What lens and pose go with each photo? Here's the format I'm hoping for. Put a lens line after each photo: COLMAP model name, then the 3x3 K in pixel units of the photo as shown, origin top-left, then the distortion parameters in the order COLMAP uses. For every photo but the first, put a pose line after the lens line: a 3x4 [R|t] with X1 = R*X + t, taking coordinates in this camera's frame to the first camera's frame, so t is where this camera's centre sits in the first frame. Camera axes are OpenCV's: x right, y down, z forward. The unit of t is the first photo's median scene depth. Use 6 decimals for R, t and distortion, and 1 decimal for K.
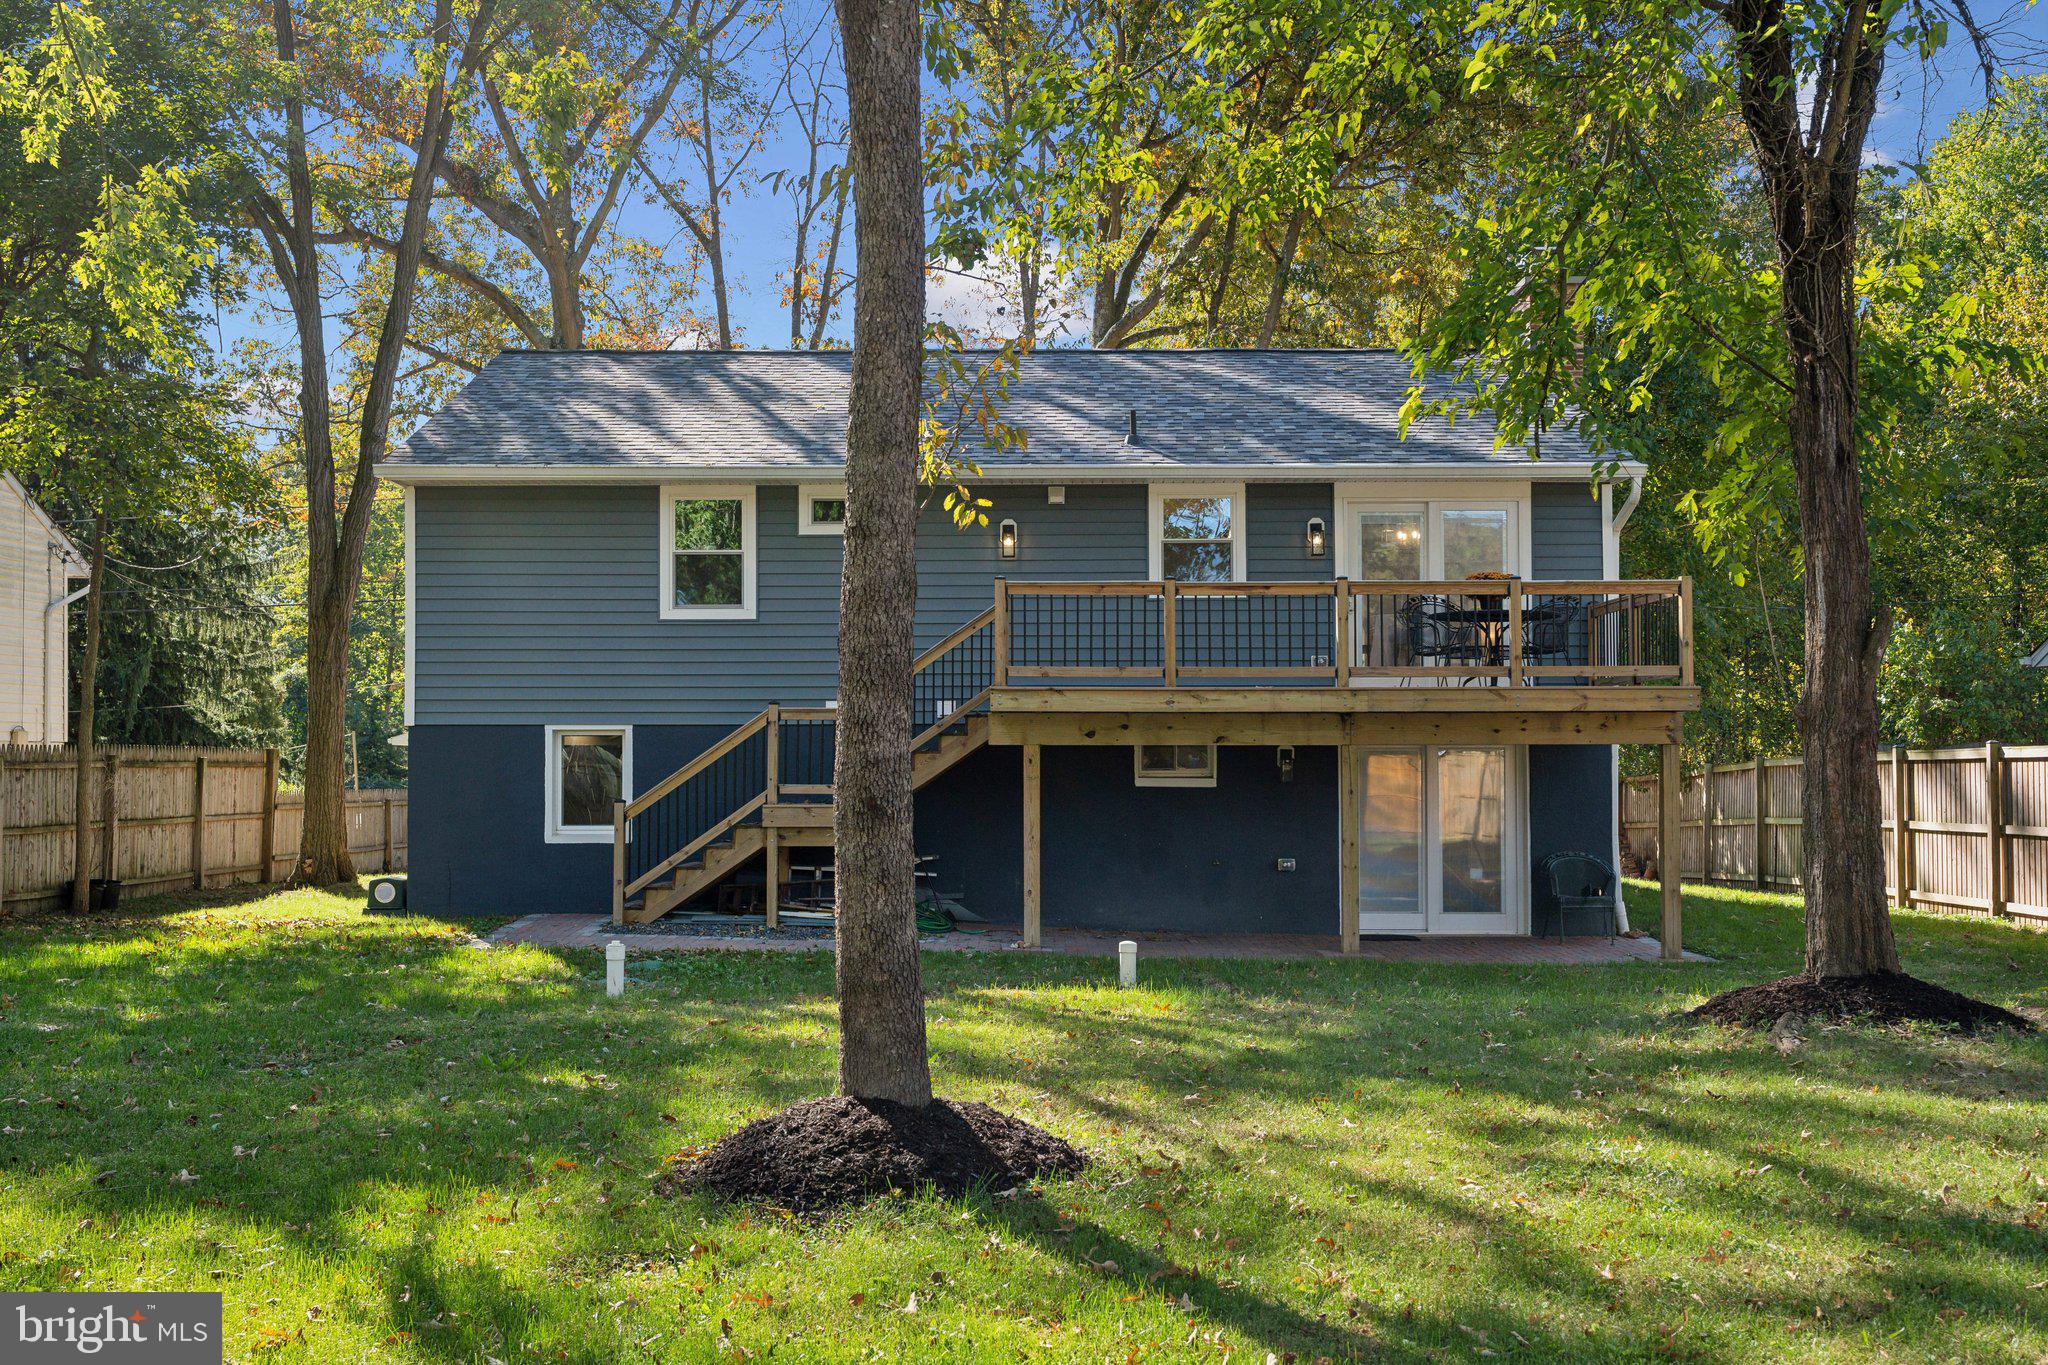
lens RADIAL K [[2100.6, 0, 1024.0], [0, 2100.6, 682.5], [0, 0, 1]] dist [0.061284, -0.000162]
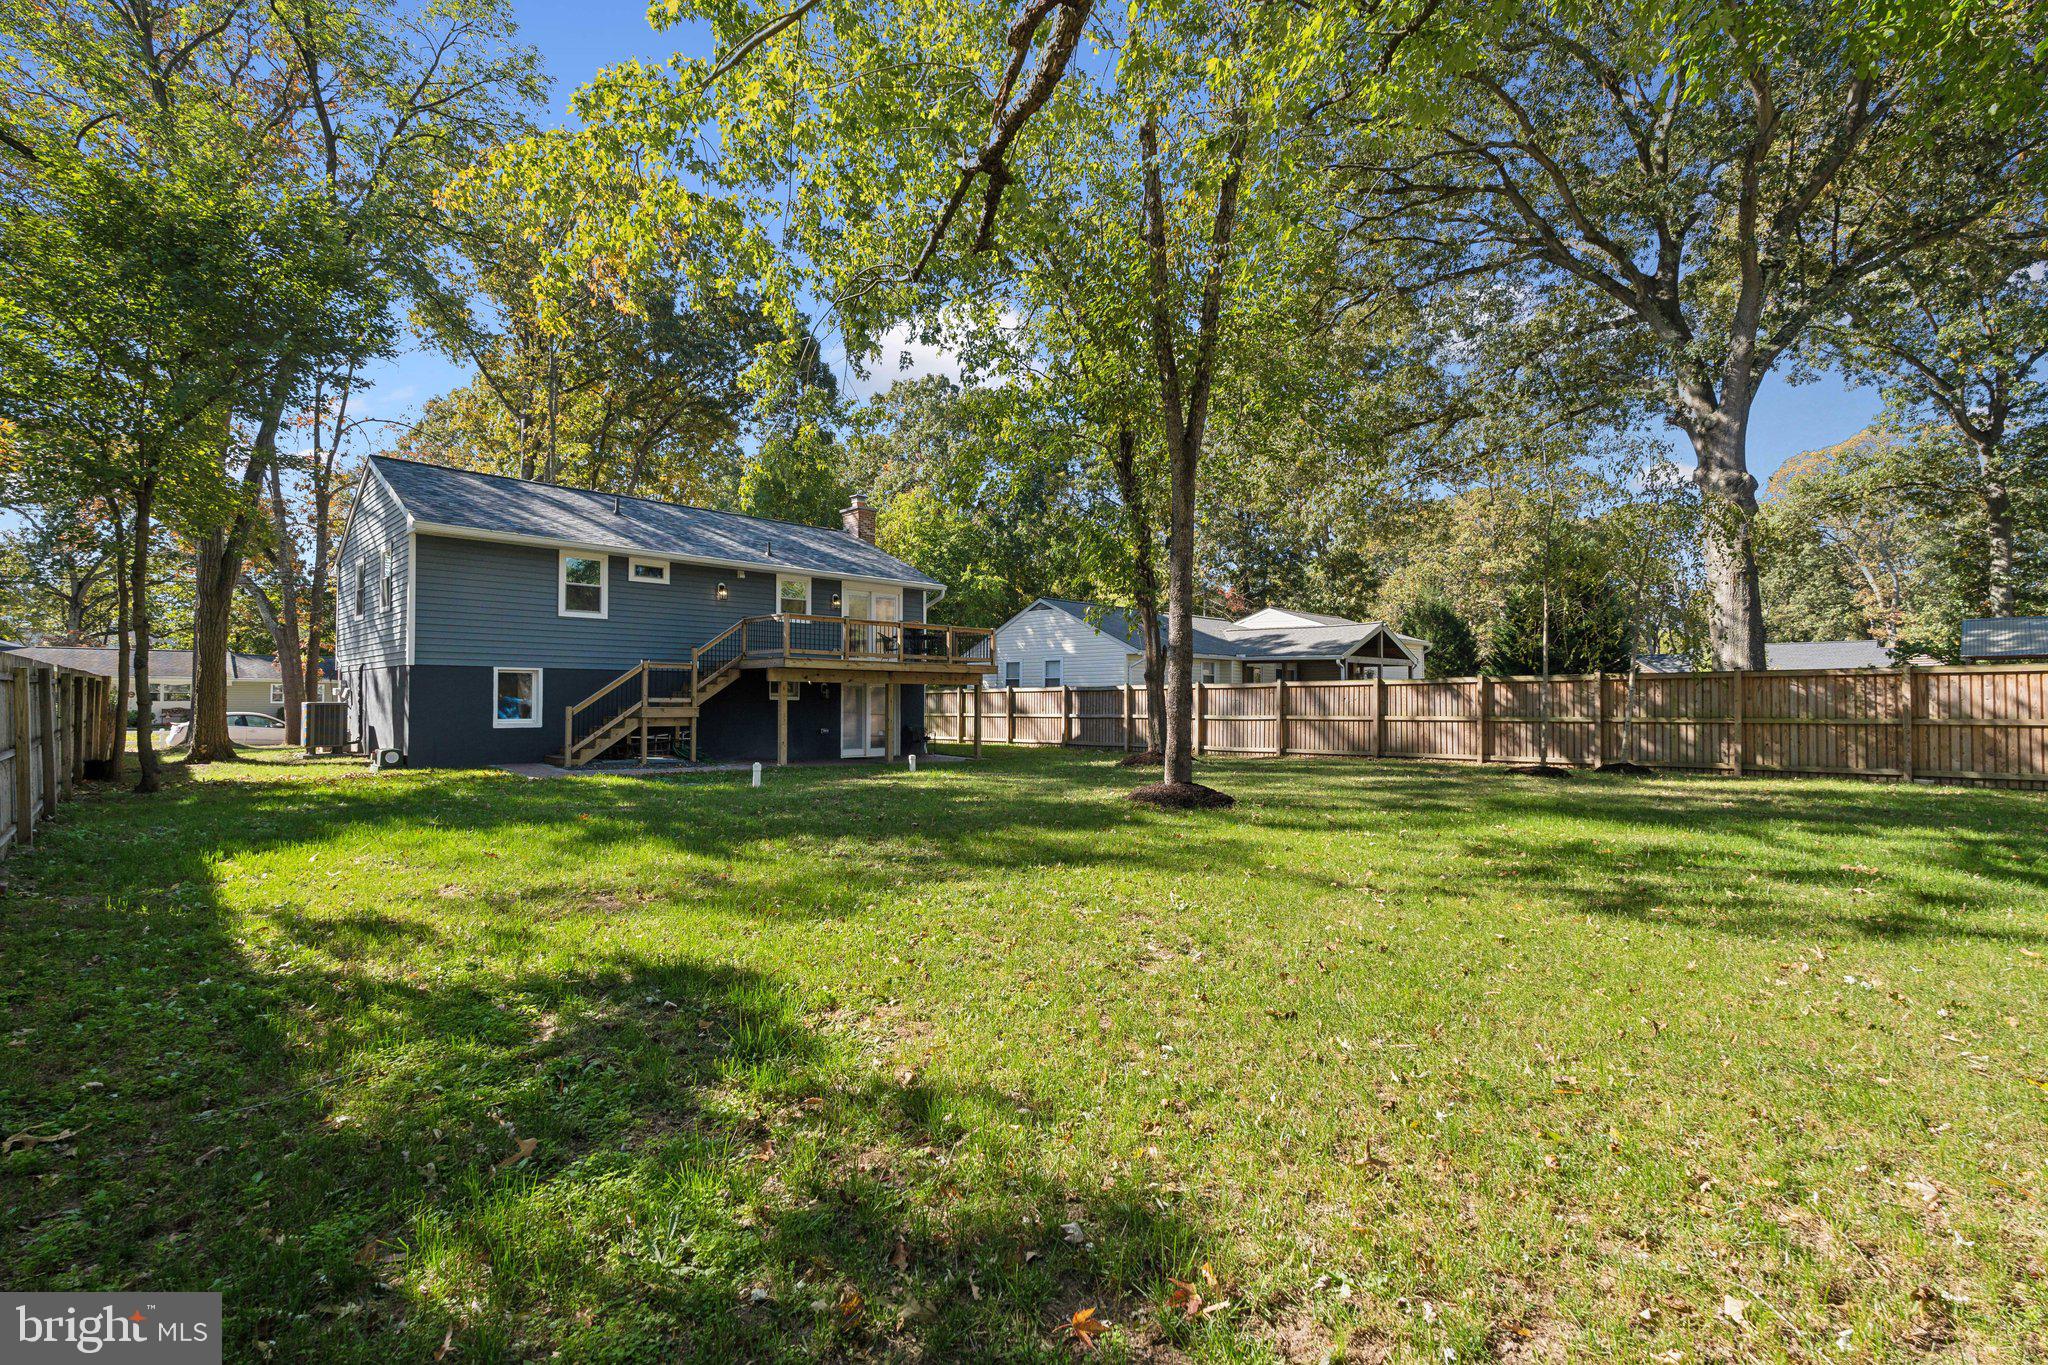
lens RADIAL K [[958.1, 0, 1024.0], [0, 958.1, 682.5], [0, 0, 1]] dist [-0.000139, -0.000016]
pose [[0.676329, 0.017362, 0.736395, -0.551574], [-0.029288, 0.999565, 0.003332, 0.017336], [-0.736017, -0.023821, 0.676543, 0.053387]]
